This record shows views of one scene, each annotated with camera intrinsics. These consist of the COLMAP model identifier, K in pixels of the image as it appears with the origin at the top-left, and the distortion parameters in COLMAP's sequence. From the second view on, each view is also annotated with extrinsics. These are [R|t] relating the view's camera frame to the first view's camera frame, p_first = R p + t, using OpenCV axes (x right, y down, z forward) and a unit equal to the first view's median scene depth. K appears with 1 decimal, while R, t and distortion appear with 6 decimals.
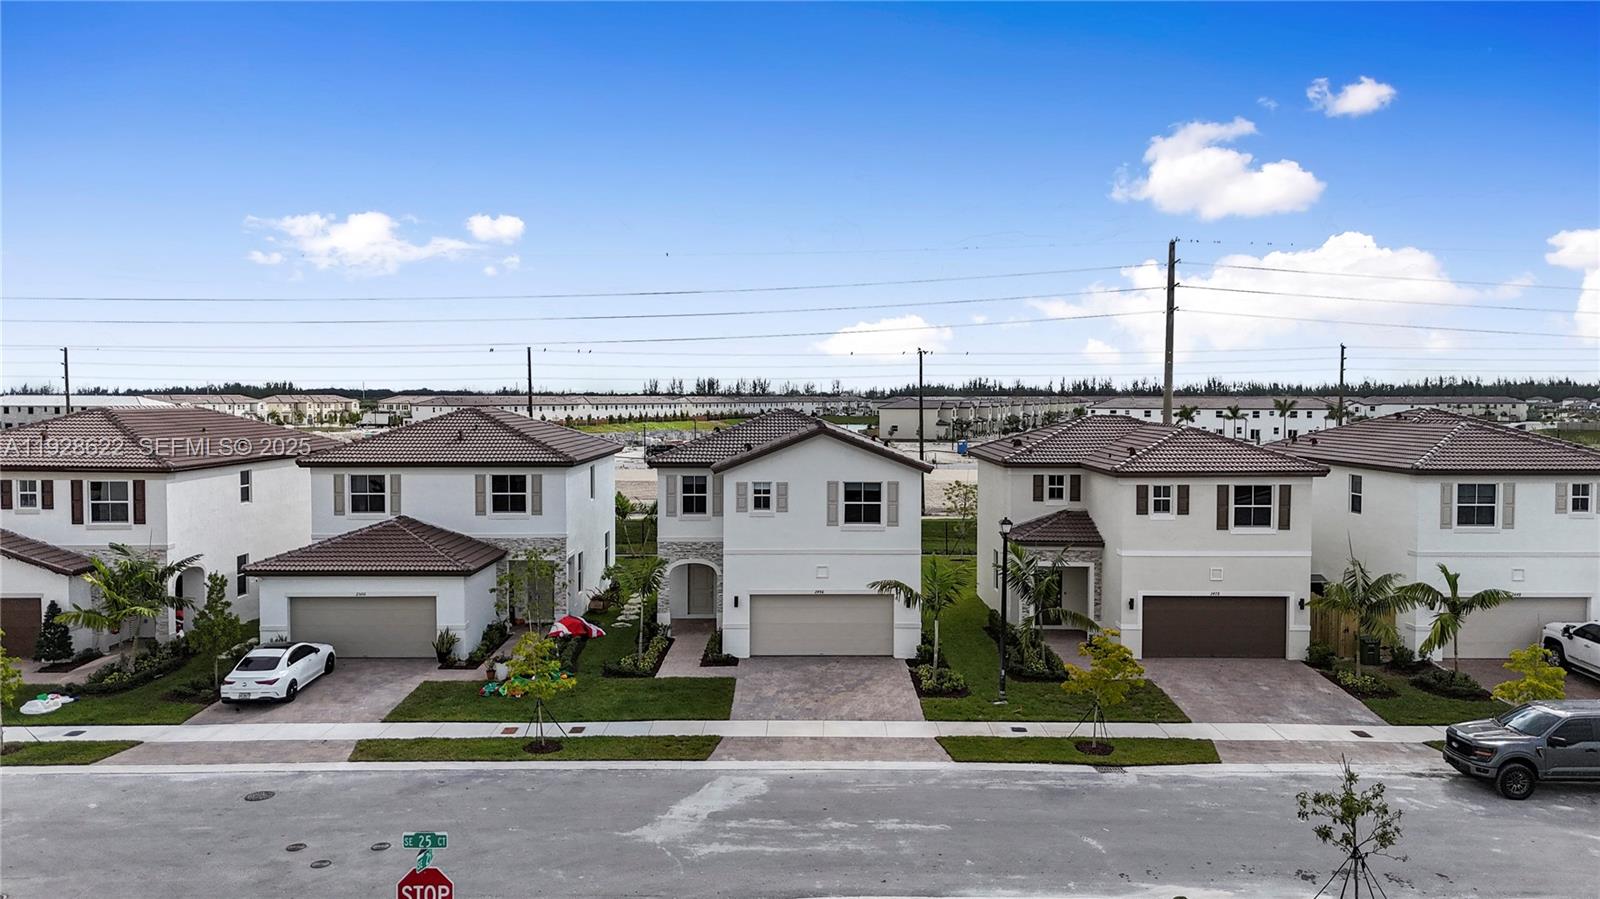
lens RADIAL K [[1213.1, 0, 800.0], [0, 1213.1, 449.5], [0, 0, 1]] dist [0.041486, -0.032653]
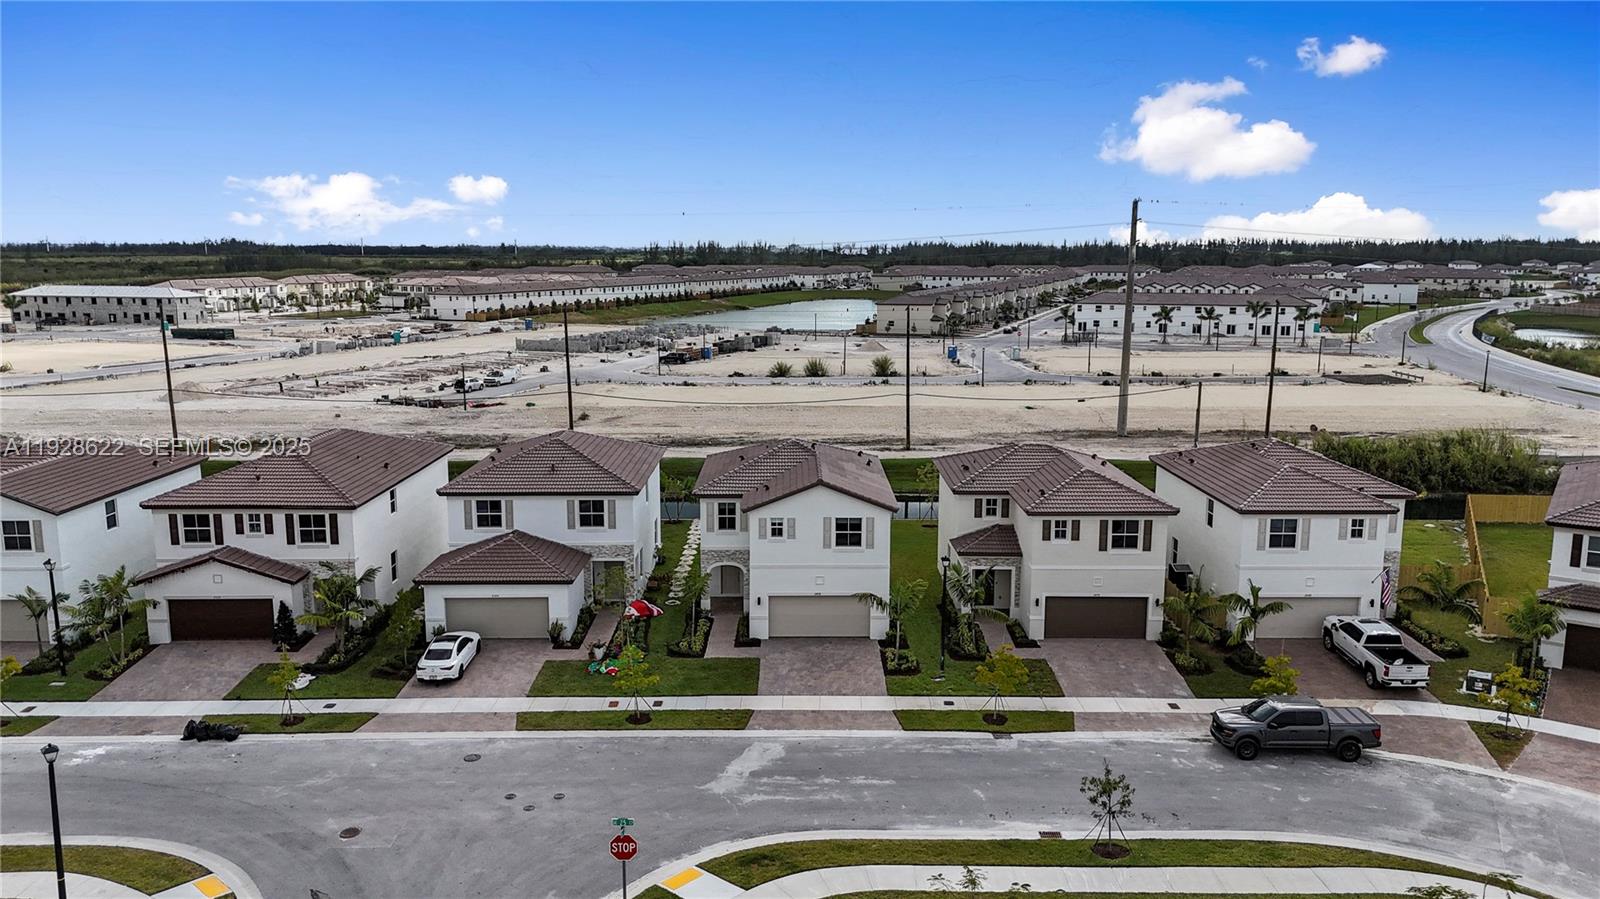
lens RADIAL K [[1213.1, 0, 800.0], [0, 1213.1, 449.5], [0, 0, 1]] dist [0.041486, -0.032653]
pose [[1.000000, 0.000555, -0.000341, -0.004304], [-0.000510, 0.992681, 0.120763, -0.221938], [0.000406, -0.120762, 0.992681, -0.387306]]
